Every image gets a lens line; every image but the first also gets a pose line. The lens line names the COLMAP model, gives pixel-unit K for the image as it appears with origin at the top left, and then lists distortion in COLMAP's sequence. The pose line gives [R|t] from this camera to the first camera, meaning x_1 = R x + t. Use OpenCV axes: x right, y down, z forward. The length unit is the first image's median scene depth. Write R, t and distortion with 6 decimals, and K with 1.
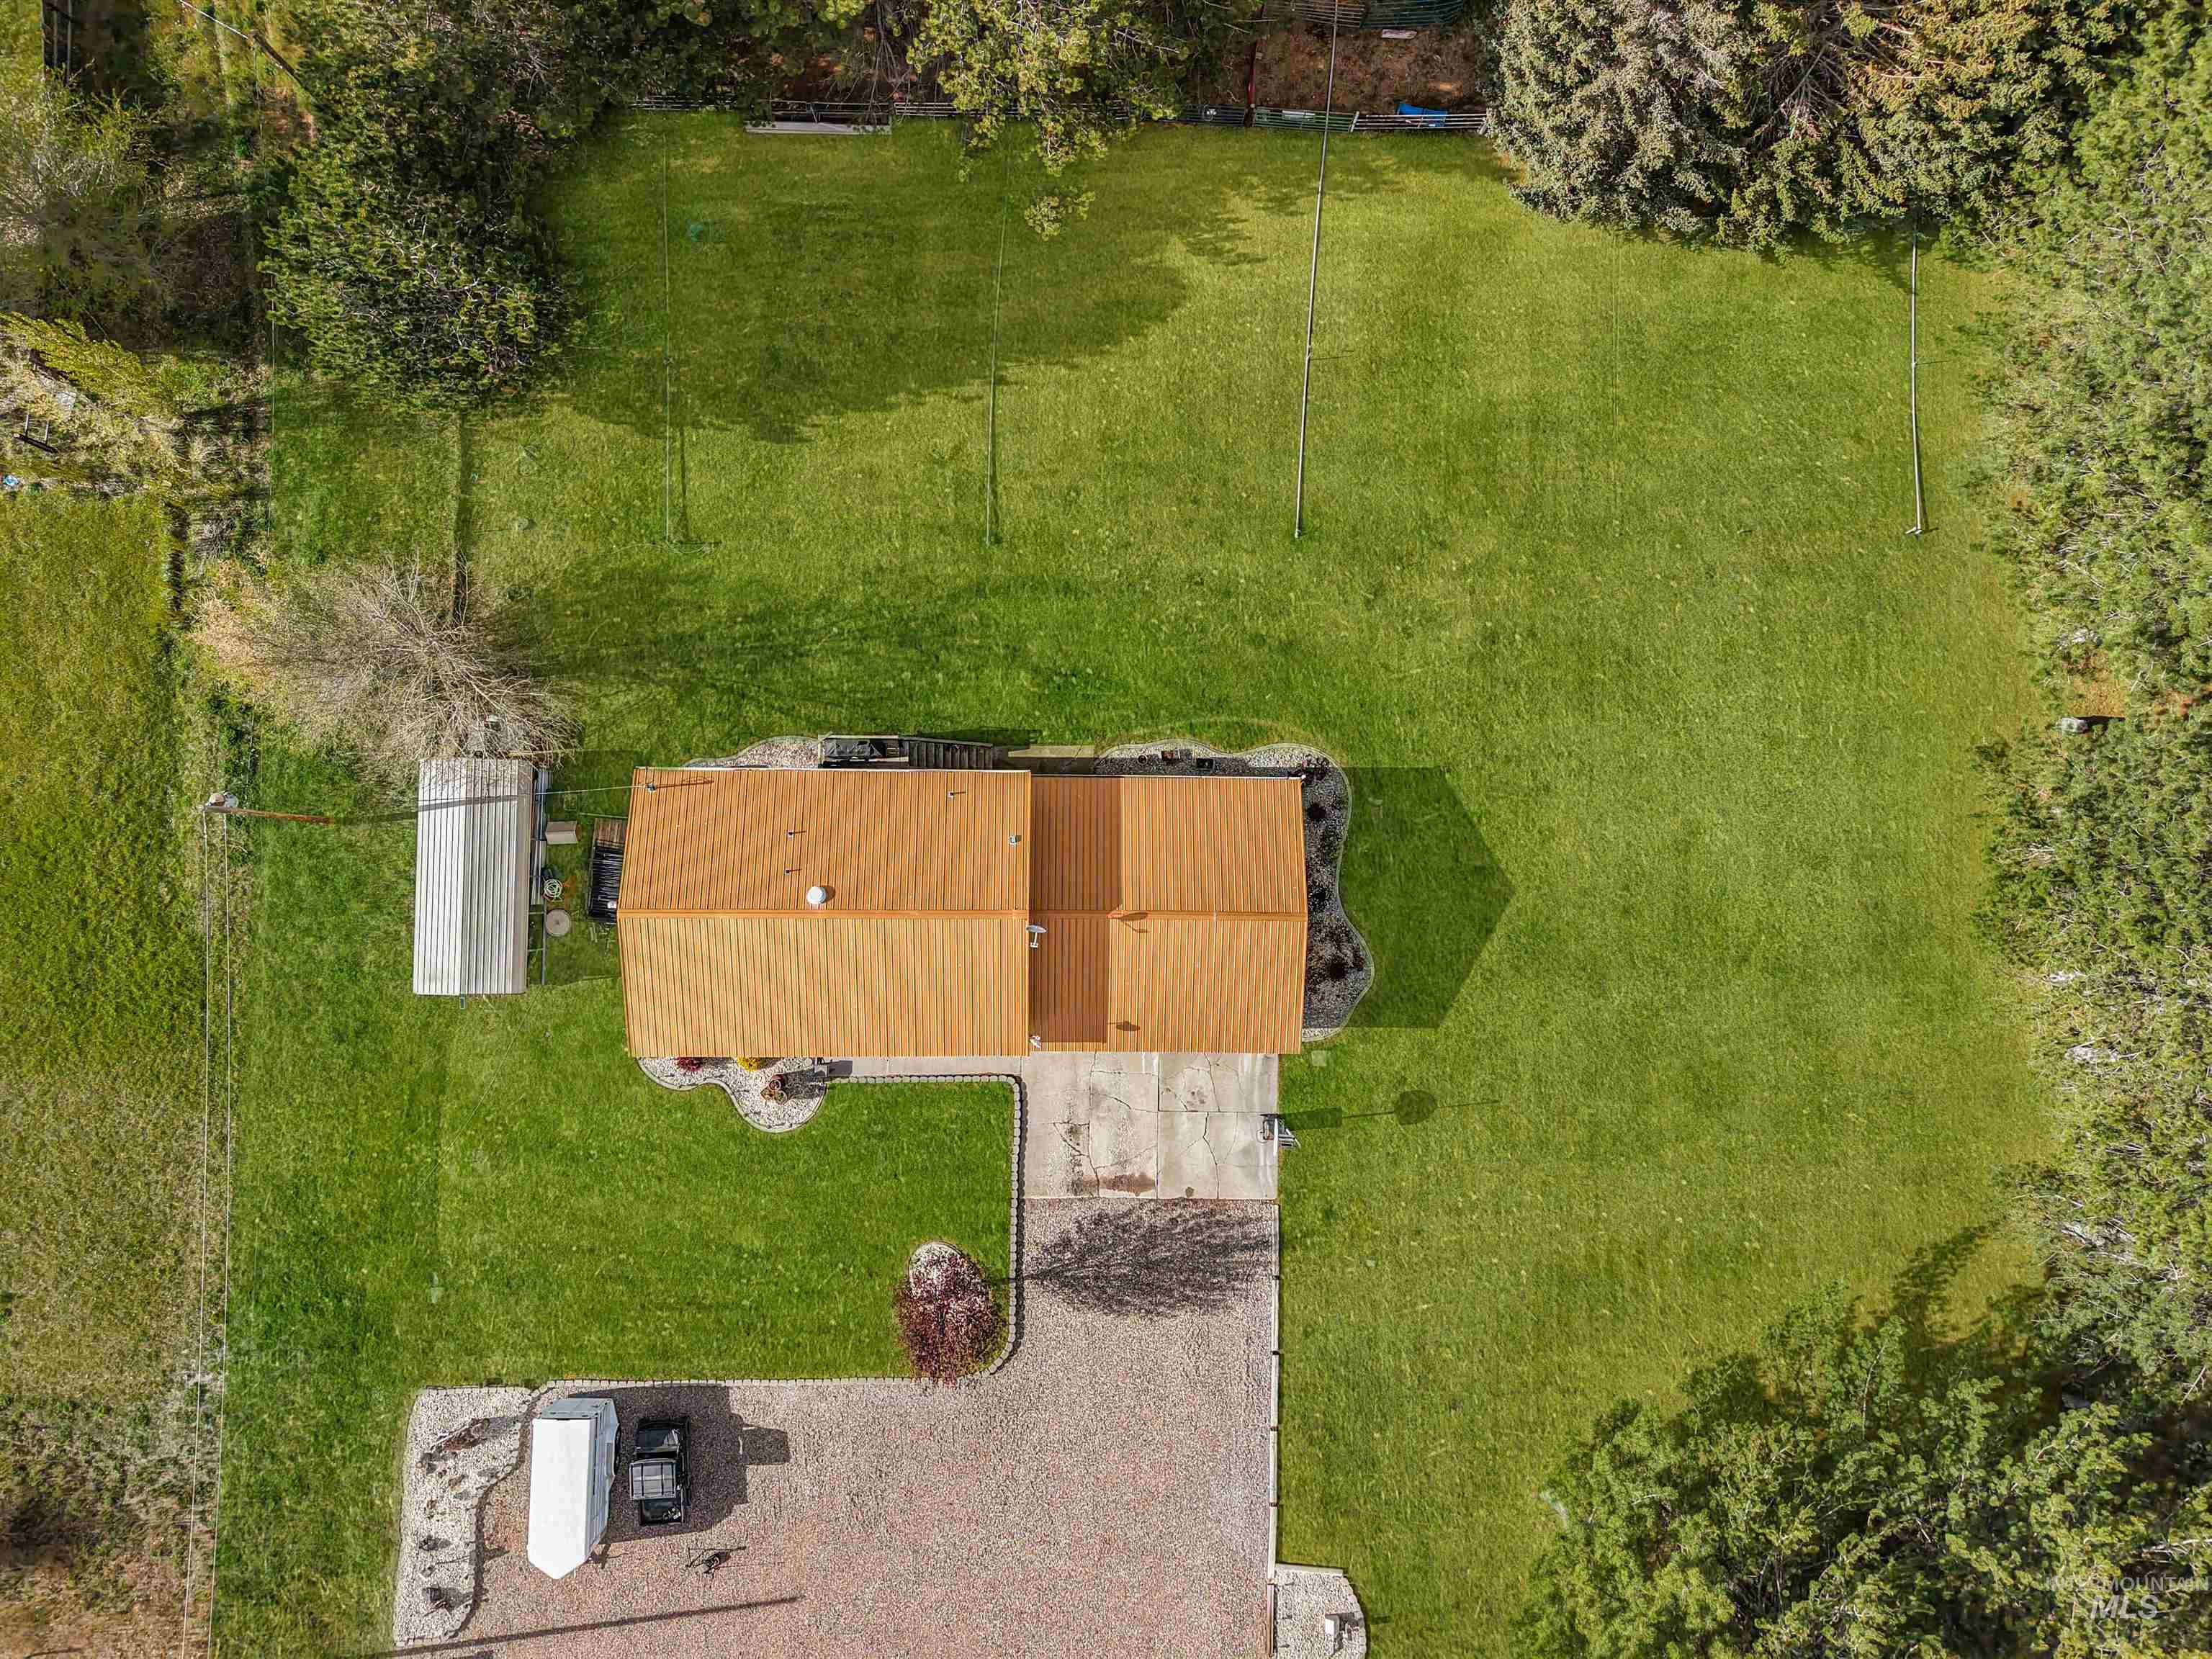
lens RADIAL K [[1499.0, 0, 1099.0], [0, 1499.0, 832.6], [0, 0, 1]] dist [0.021239, -0.017825]
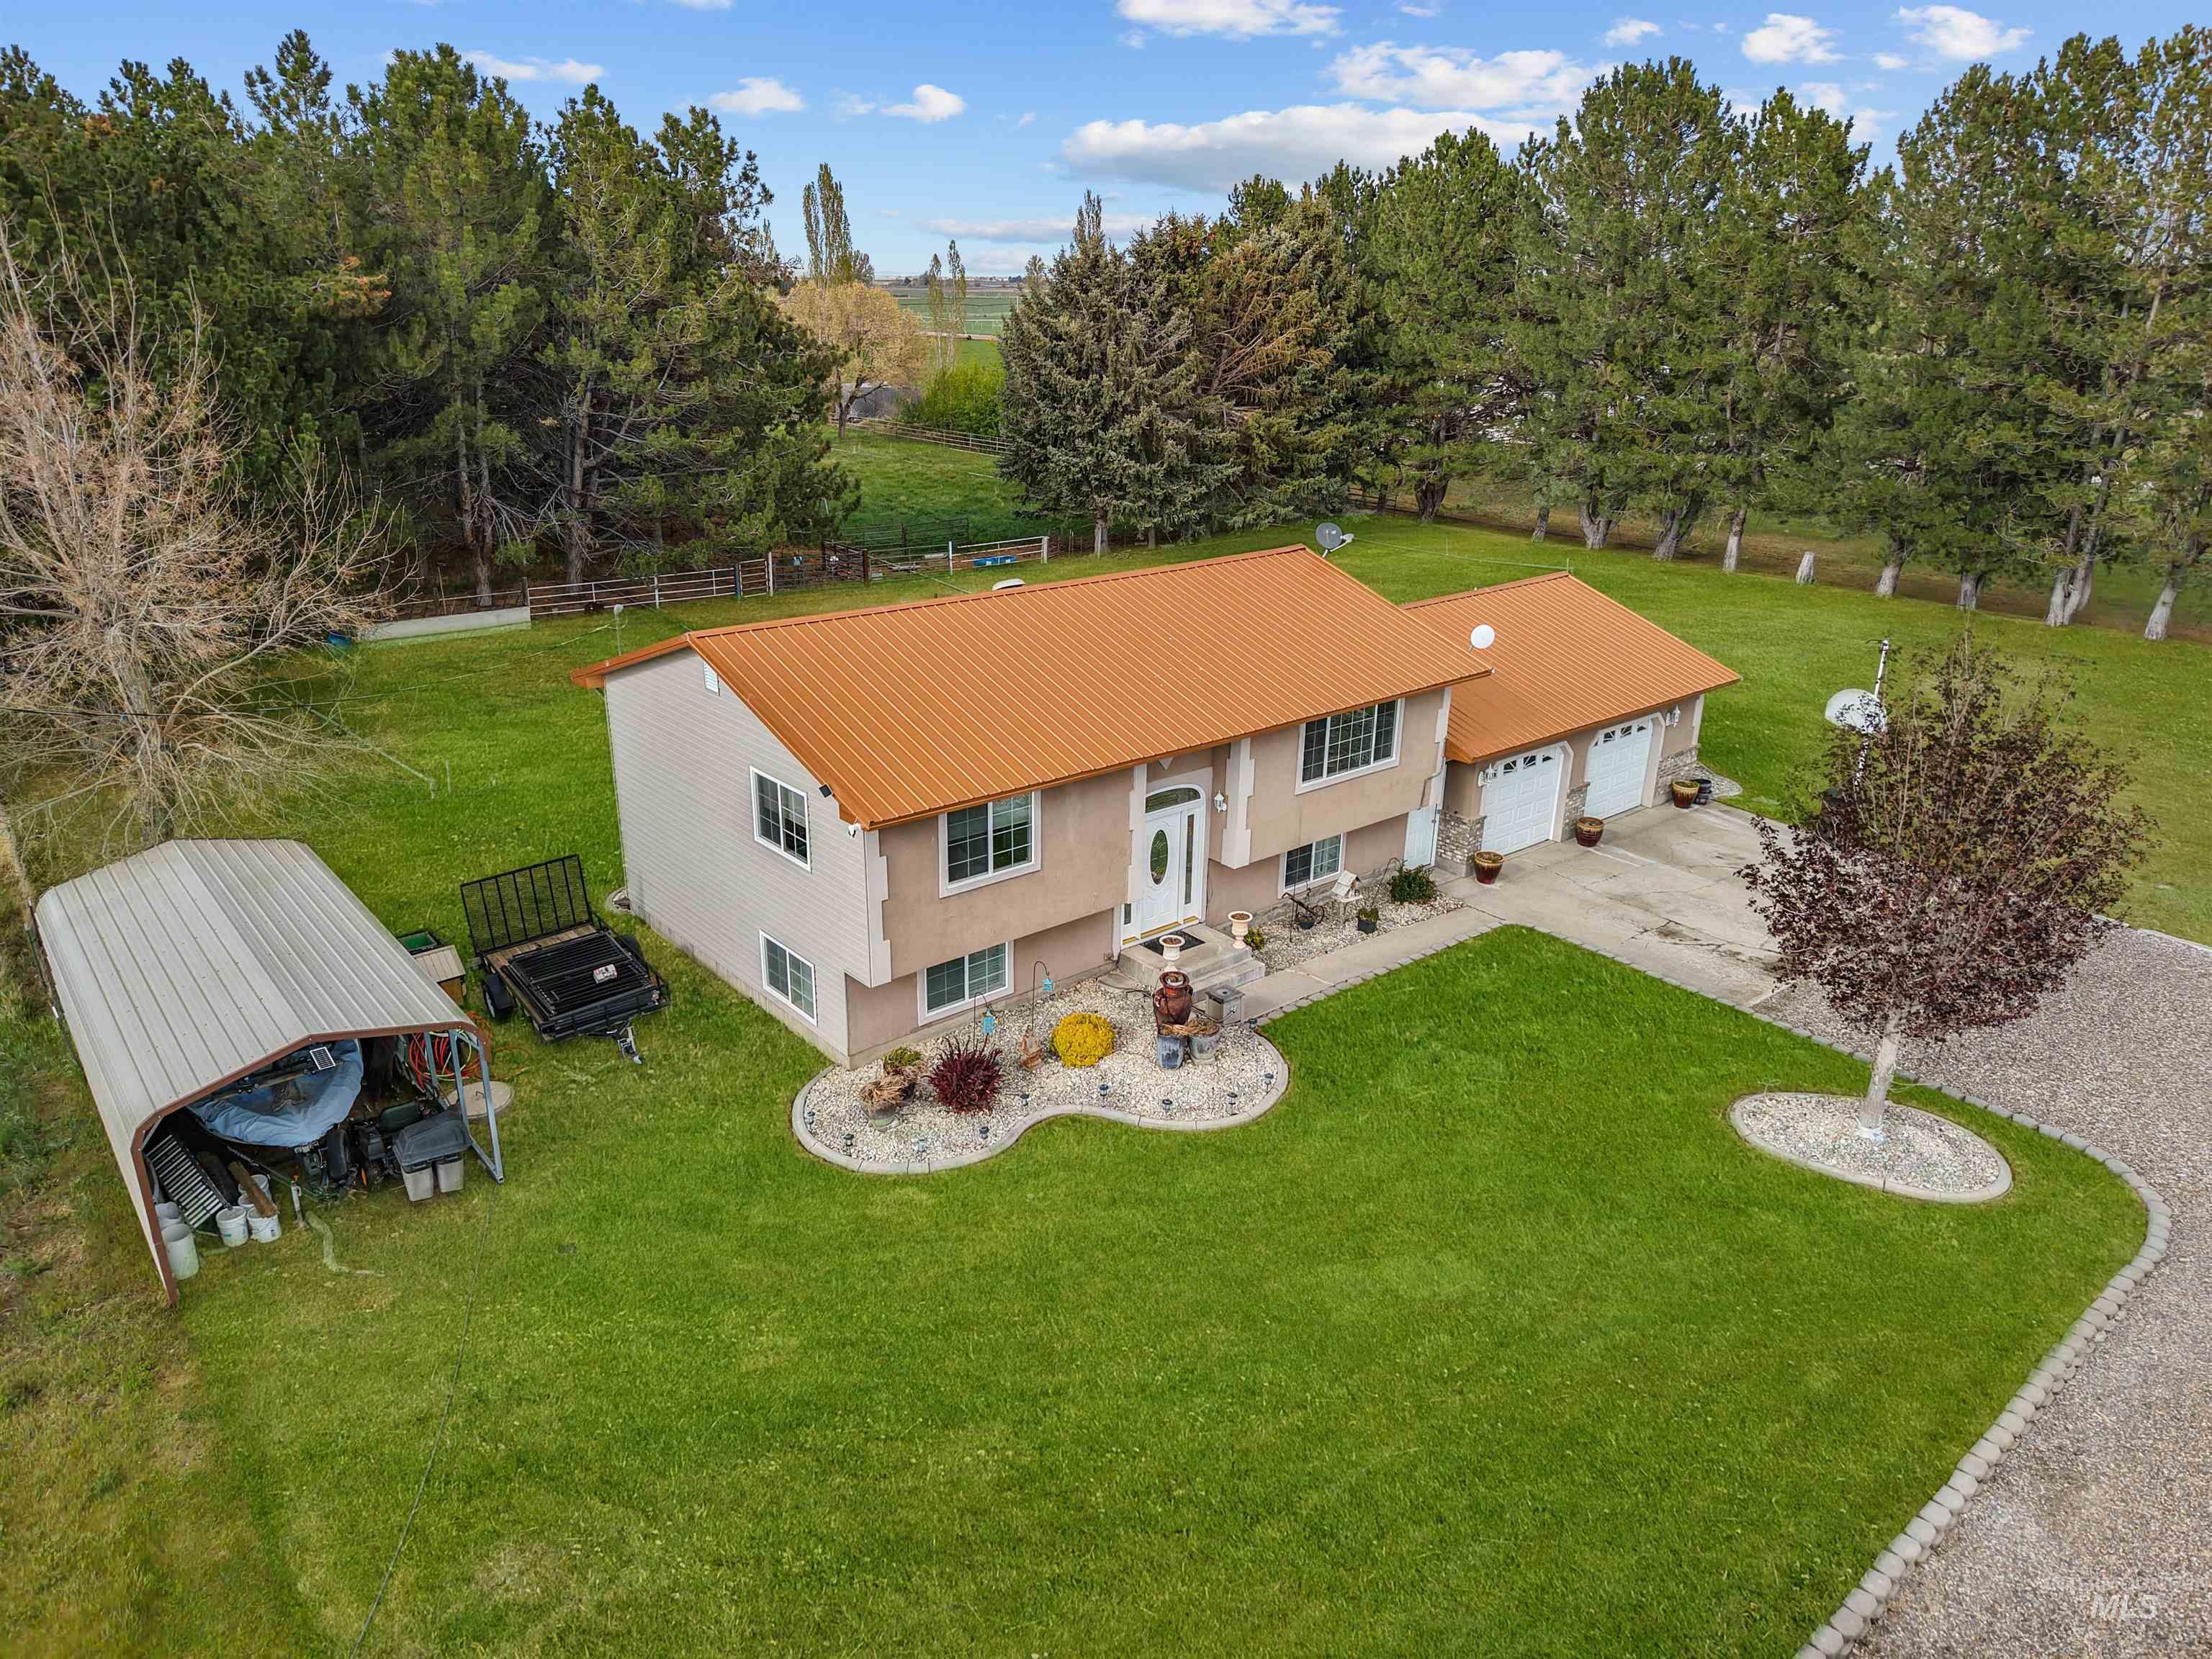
lens RADIAL K [[1499.0, 0, 1099.0], [0, 1499.0, 832.6], [0, 0, 1]] dist [0.021239, -0.017825]
pose [[0.755944, -0.224843, 0.614813, -0.462541], [0.654097, 0.297561, -0.695424, 0.417924], [-0.026584, 0.927849, 0.372008, 0.798406]]
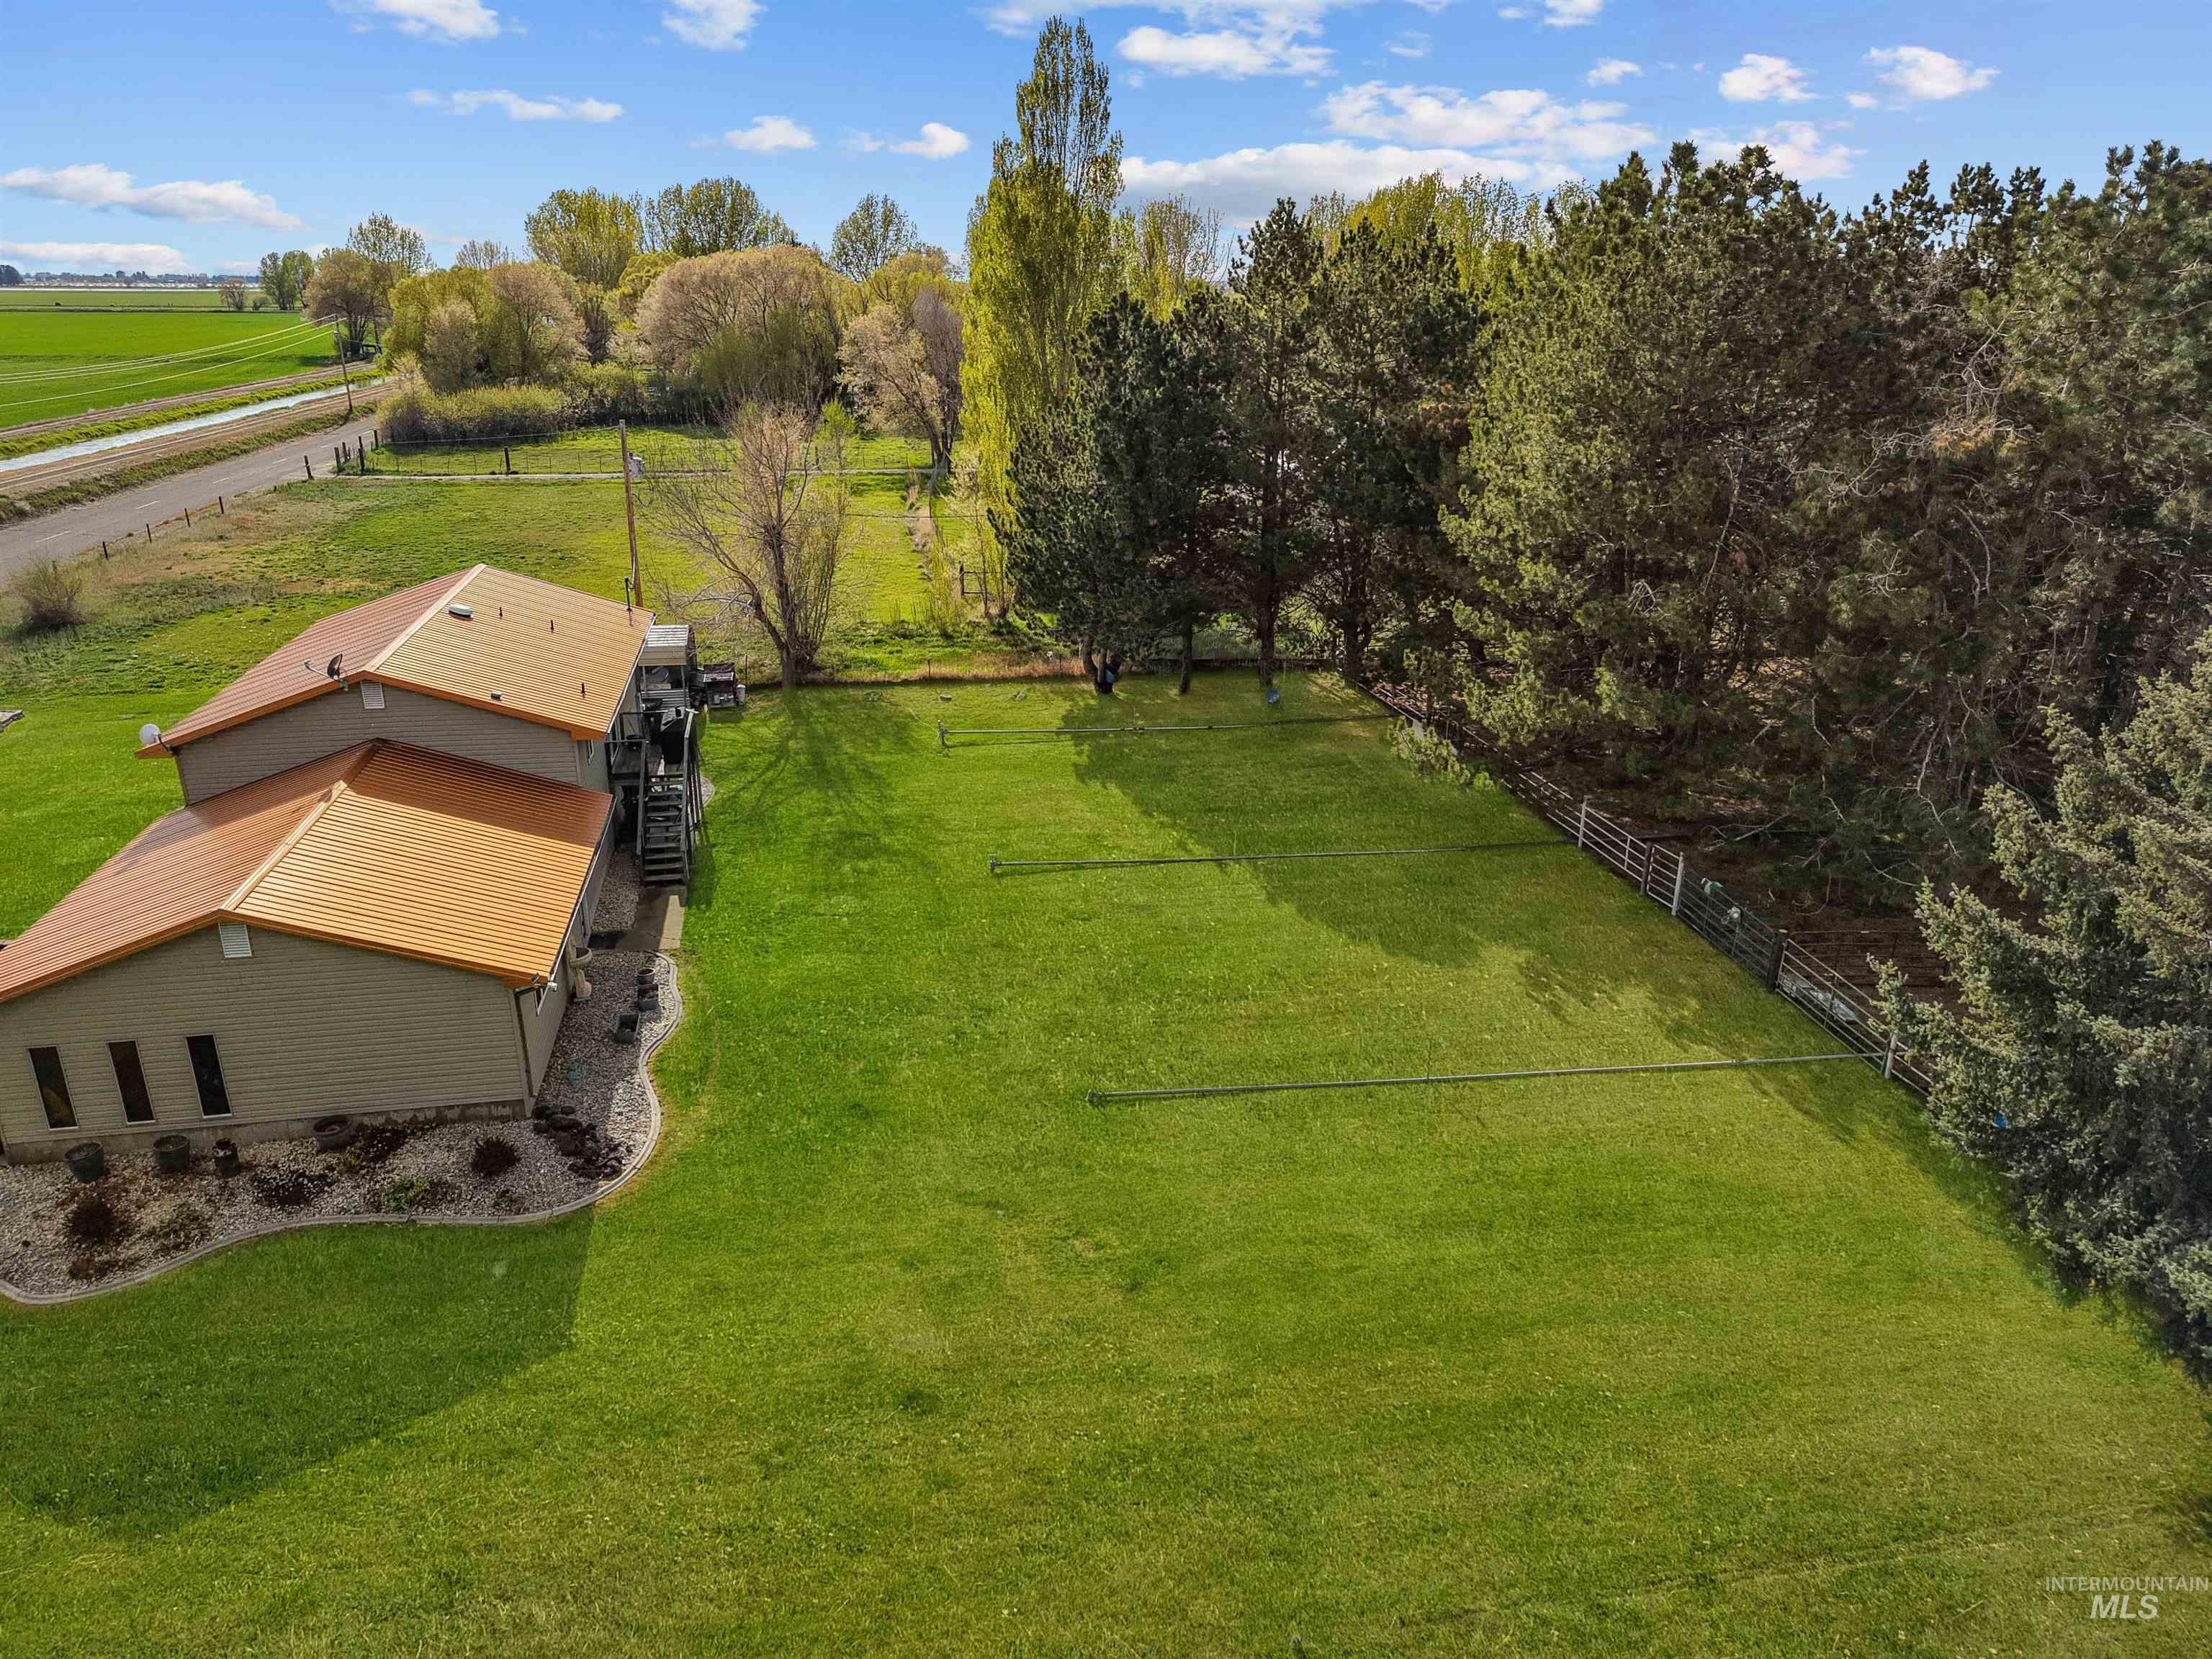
lens RADIAL K [[1499.0, 0, 1099.0], [0, 1499.0, 832.6], [0, 0, 1]] dist [0.021239, -0.017825]
pose [[0.186433, 0.328315, -0.925987, 0.585282], [-0.982061, 0.089402, -0.166024, -0.131583], [0.028277, 0.940328, 0.339092, 0.768427]]
